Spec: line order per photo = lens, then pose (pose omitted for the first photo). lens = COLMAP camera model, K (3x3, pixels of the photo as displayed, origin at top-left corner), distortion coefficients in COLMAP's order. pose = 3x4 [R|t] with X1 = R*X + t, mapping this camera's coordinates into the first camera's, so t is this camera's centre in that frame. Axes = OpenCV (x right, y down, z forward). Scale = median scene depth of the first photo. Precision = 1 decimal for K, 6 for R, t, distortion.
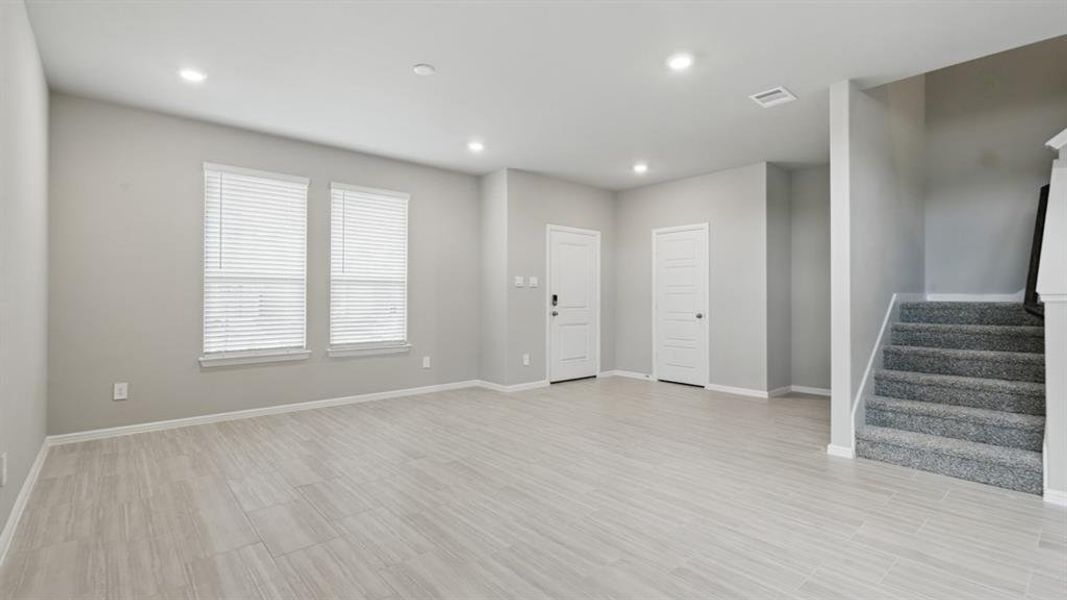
lens RADIAL K [[490.7, 0, 537.2], [0, 490.7, 293.3], [0, 0, 1]] dist [-0.003446, -0.001515]
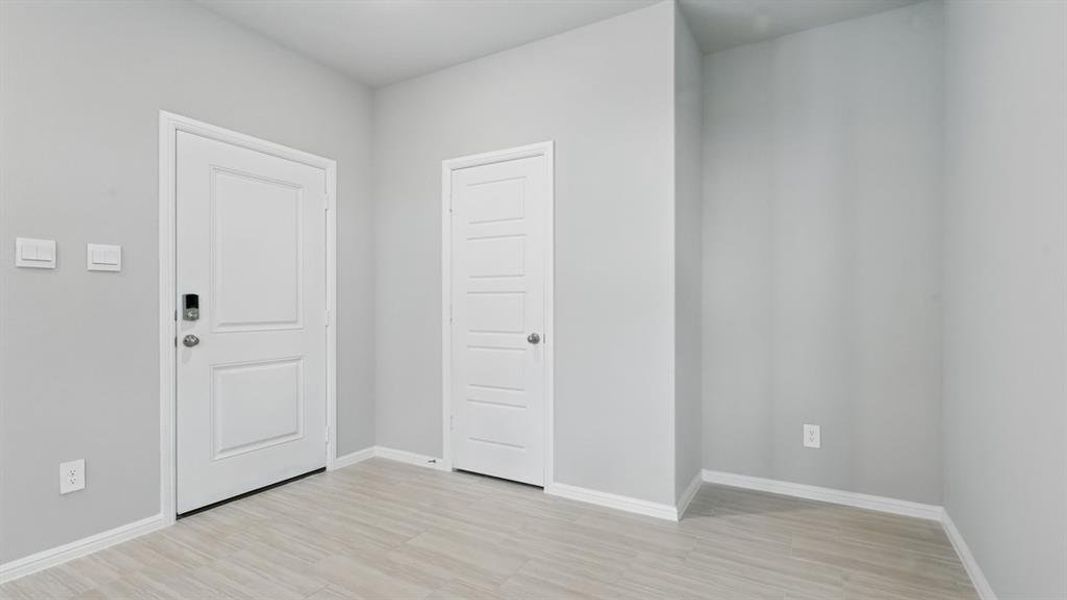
lens RADIAL K [[490.7, 0, 532.0], [0, 490.7, 303.0], [0, 0, 1]] dist [-0.003446, -0.001515]
pose [[0.948800, -0.002966, 0.315865, 0.225234], [-0.000332, 0.999946, 0.010388, 0.008248], [-0.315878, -0.009961, 0.948747, 0.693710]]
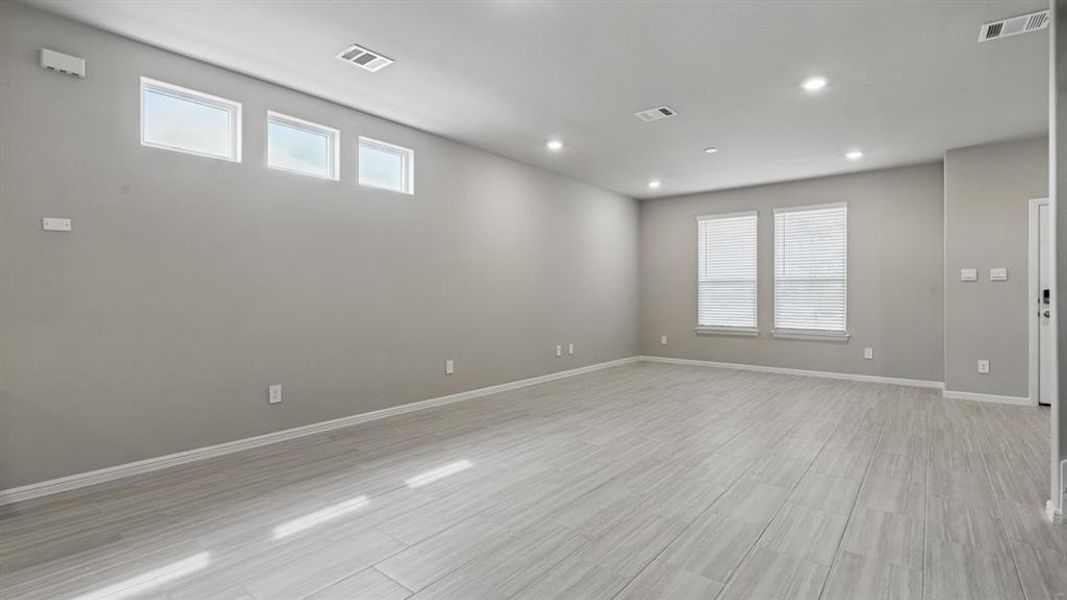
lens RADIAL K [[490.7, 0, 537.0], [0, 490.7, 292.5], [0, 0, 1]] dist [-0.003446, -0.001515]
pose [[0.182960, -0.001400, -0.983119, 0.831308], [0.009341, 0.999956, 0.000314, -0.000434], [0.983076, -0.009241, 0.182966, 0.100133]]
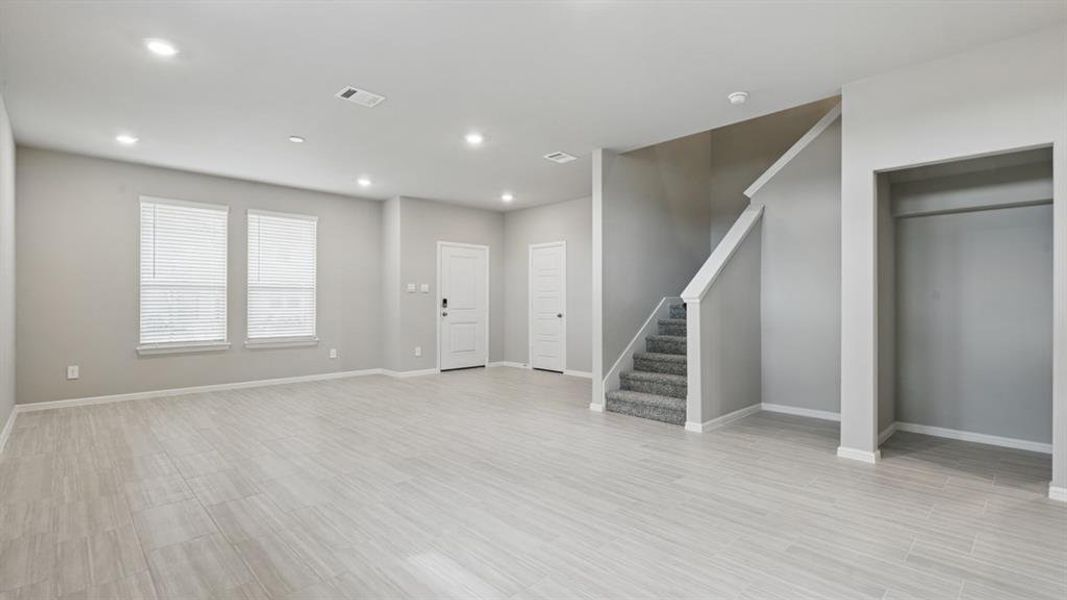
lens RADIAL K [[490.7, 0, 536.6], [0, 490.7, 300.4], [0, 0, 1]] dist [-0.003446, -0.001515]
pose [[0.998609, -0.000687, 0.052728, 0.259252], [0.000367, 0.999982, 0.006065, 0.000000], [-0.052732, -0.006037, 0.998590, -0.301304]]
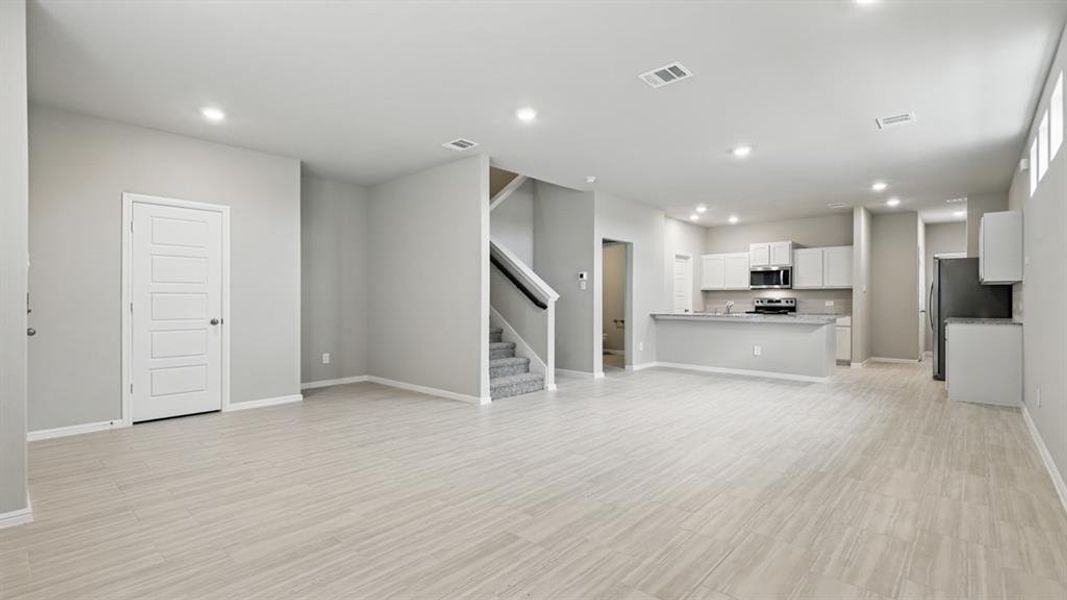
lens RADIAL K [[490.7, 0, 531.6], [0, 490.7, 295.1], [0, 0, 1]] dist [-0.003446, -0.001515]
pose [[-0.118159, 0.007342, 0.992968, -0.641294], [-0.008646, 0.999927, -0.008423, 0.006838], [-0.992957, -0.009580, -0.118087, 0.743004]]
